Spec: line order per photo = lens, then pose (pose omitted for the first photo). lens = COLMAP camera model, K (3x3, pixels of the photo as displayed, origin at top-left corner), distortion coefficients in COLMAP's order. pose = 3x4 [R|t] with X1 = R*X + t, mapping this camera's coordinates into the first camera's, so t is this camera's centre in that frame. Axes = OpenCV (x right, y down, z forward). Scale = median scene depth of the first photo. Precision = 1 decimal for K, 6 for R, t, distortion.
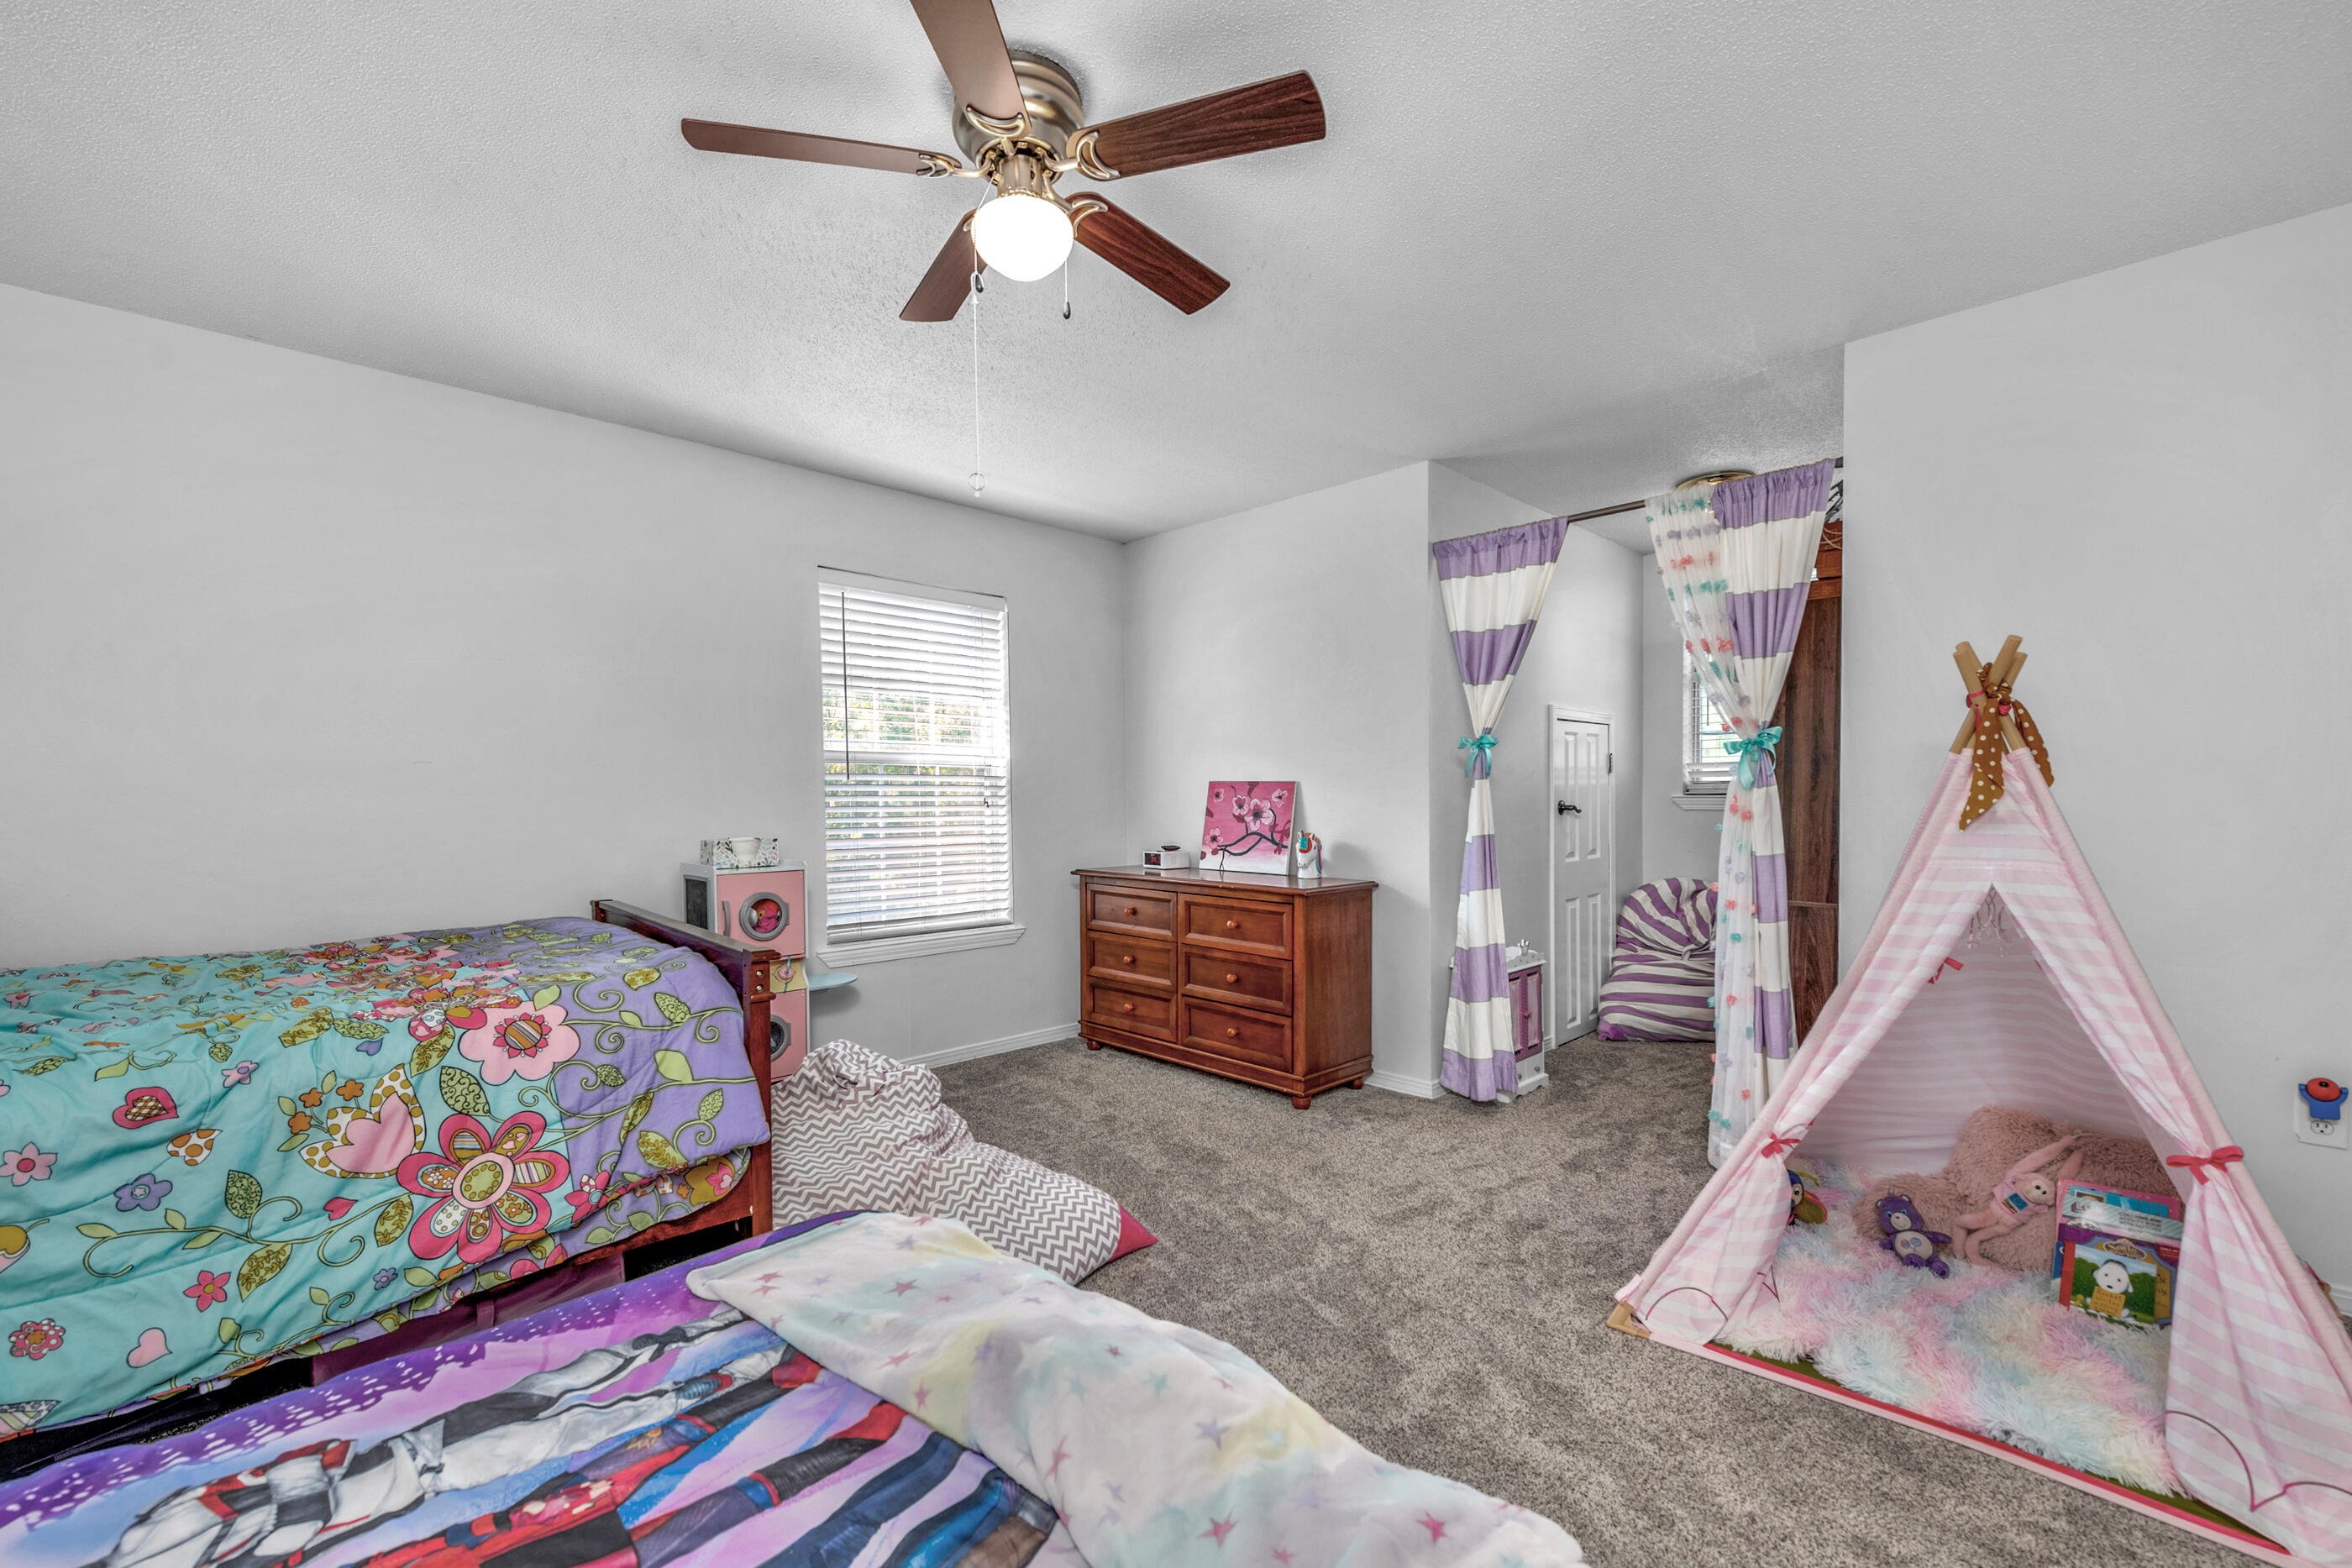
lens RADIAL K [[988.7, 0, 1176.4], [0, 988.7, 796.0], [0, 0, 1]] dist [0.004546, -0.004868]
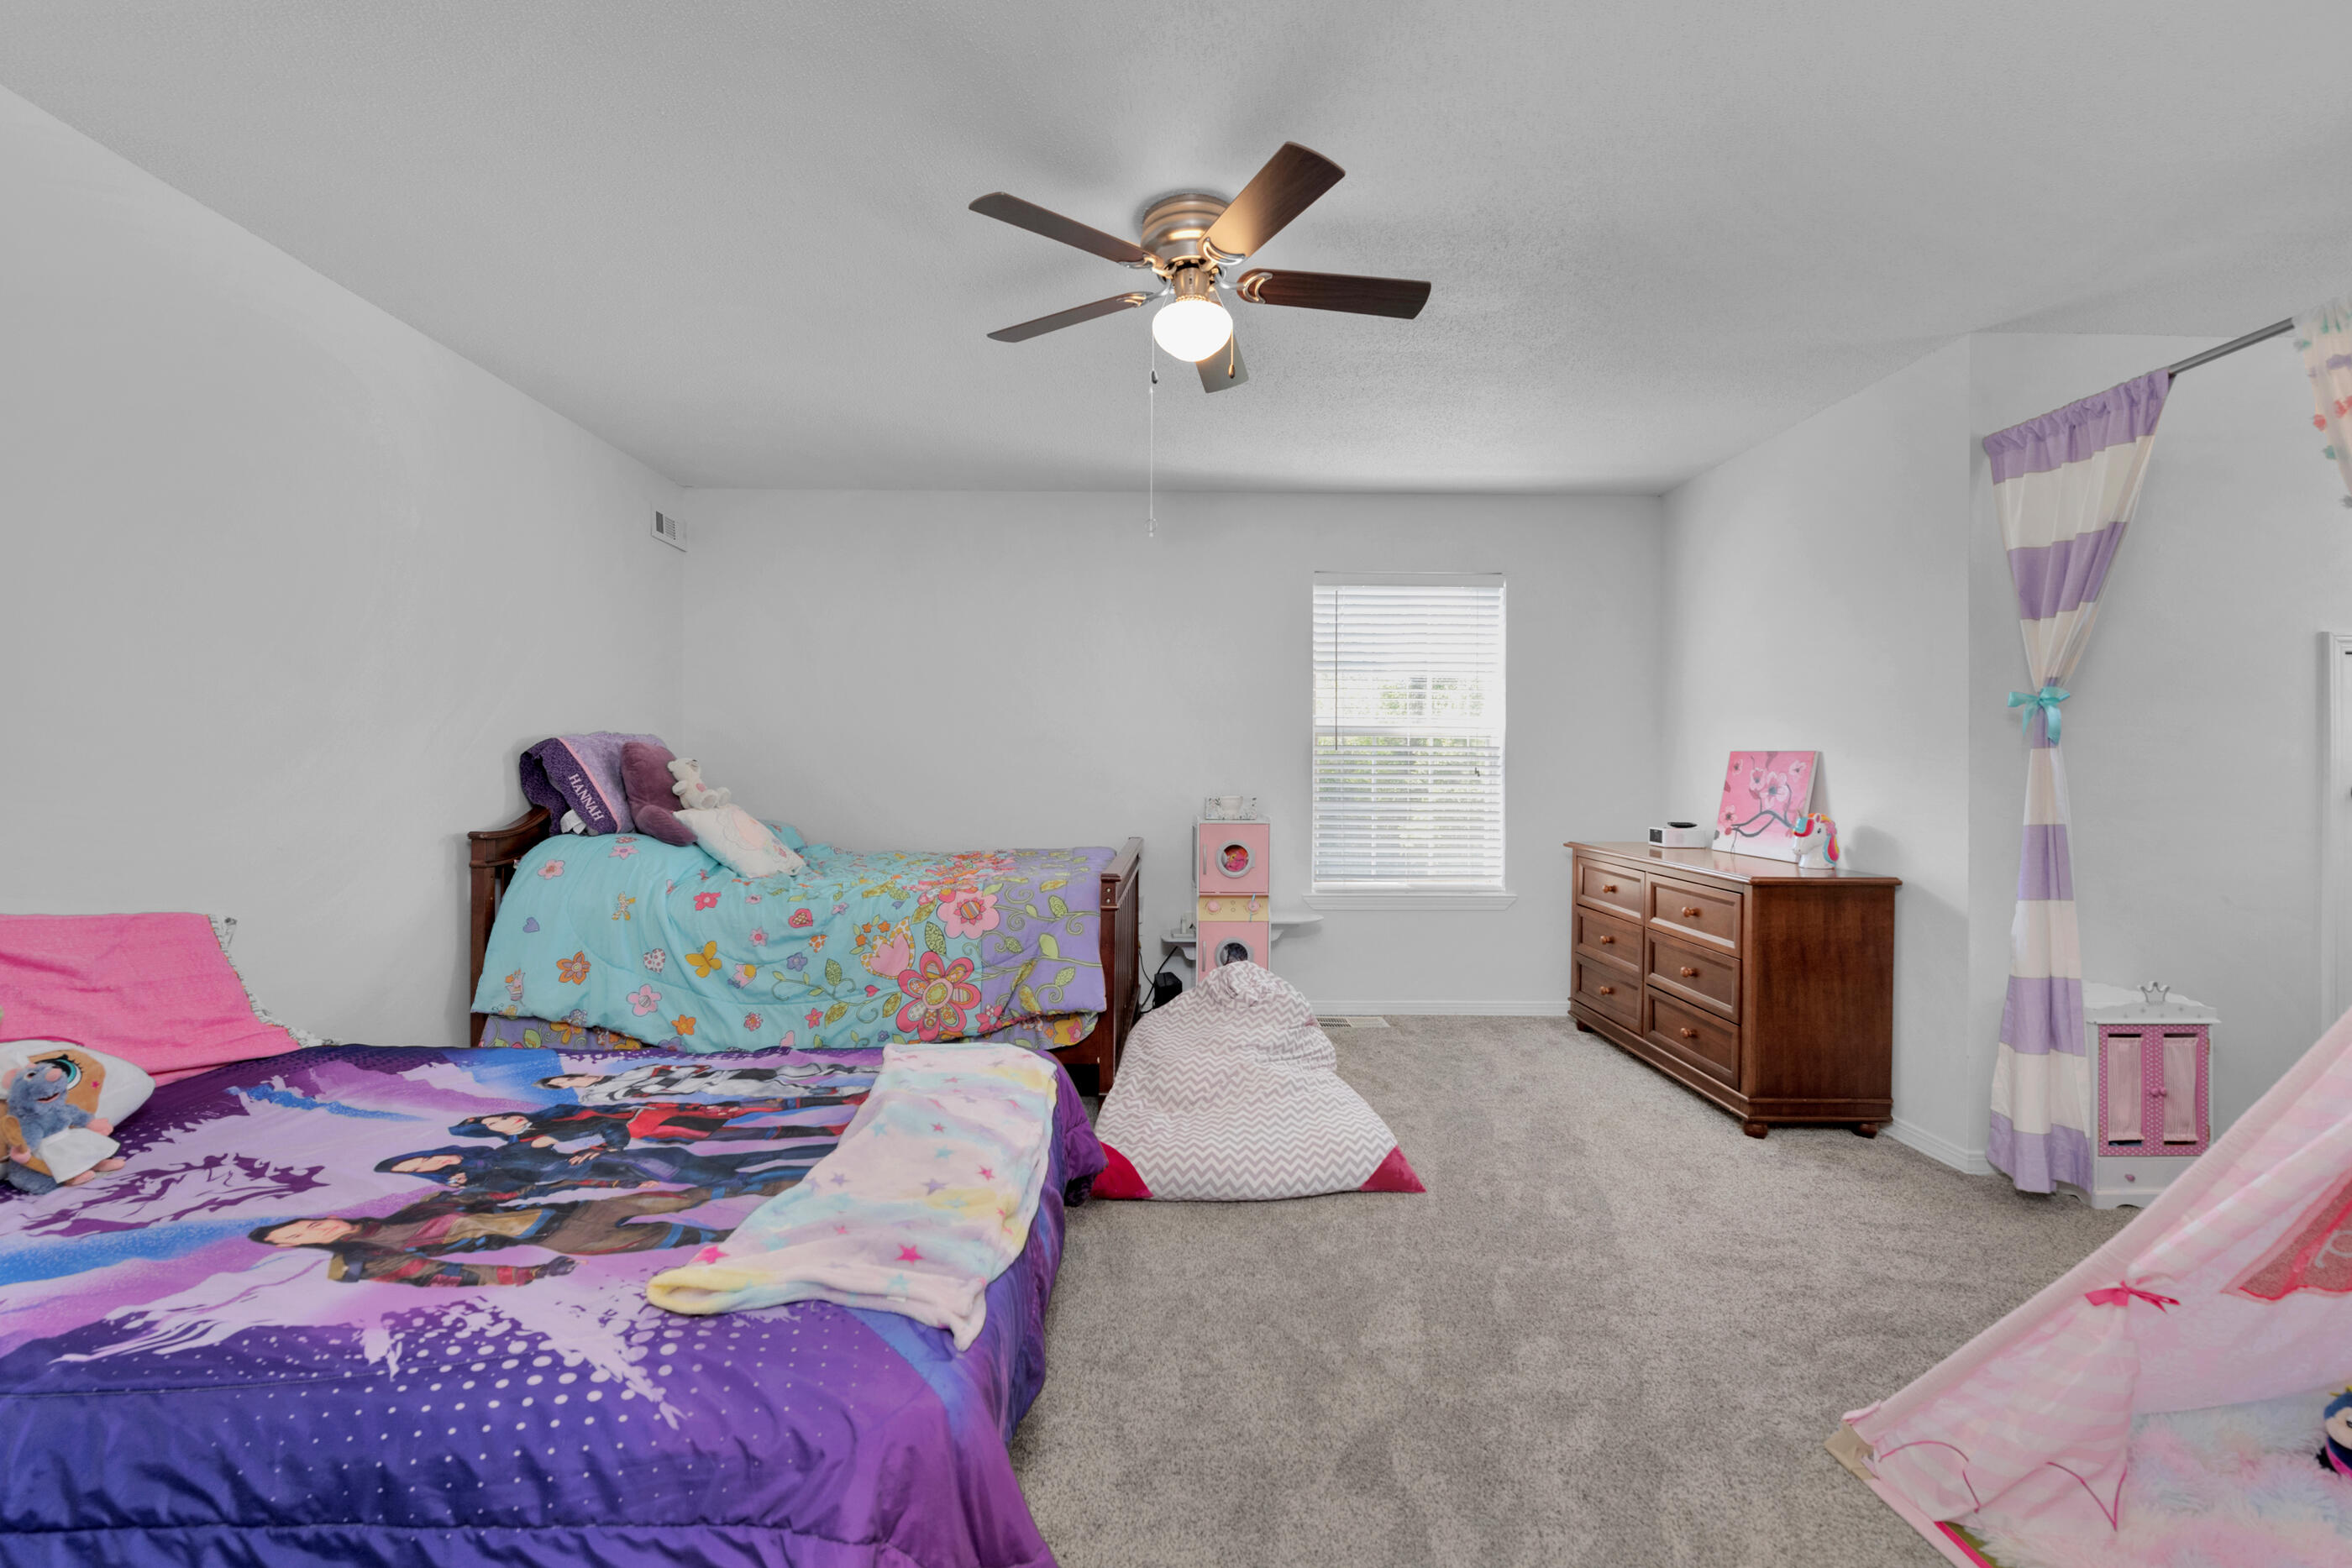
lens RADIAL K [[988.7, 0, 1208.3], [0, 988.7, 729.2], [0, 0, 1]] dist [0.004546, -0.004868]
pose [[0.728012, -0.017175, -0.685349, 0.368820], [-0.009600, 0.999333, -0.035241, 0.001032], [0.685497, 0.032235, 0.727361, 0.047624]]
